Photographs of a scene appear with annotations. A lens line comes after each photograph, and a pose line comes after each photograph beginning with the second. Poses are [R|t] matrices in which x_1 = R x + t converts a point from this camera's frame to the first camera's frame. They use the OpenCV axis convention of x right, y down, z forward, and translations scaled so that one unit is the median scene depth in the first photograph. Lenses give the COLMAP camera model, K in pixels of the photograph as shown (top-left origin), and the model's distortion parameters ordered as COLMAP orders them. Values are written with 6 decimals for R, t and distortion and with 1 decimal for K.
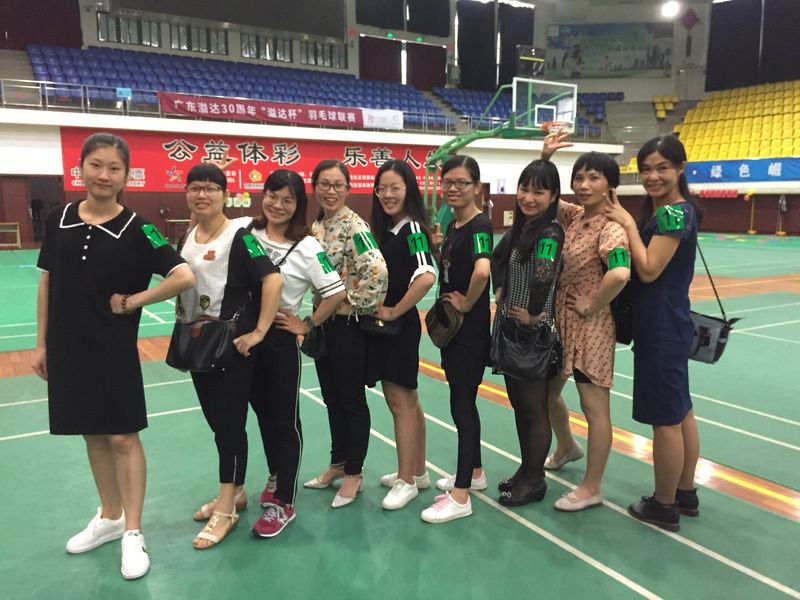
lens RADIAL K [[681.8, 0, 400.0], [0, 681.8, 300.0], [0, 0, 1]] dist [-0.004959, -0.008307]
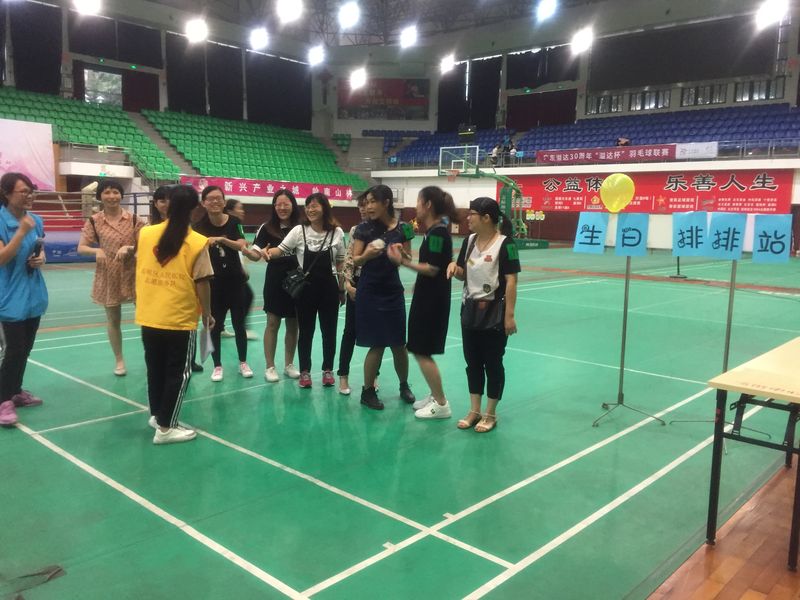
lens RADIAL K [[681.8, 0, 400.0], [0, 681.8, 300.0], [0, 0, 1]] dist [-0.004959, -0.008307]
pose [[0.268155, 0.120822, -0.955769, 1.020575], [-0.166219, 0.983028, 0.077633, -0.017578], [0.948928, 0.138049, 0.283687, 0.220415]]
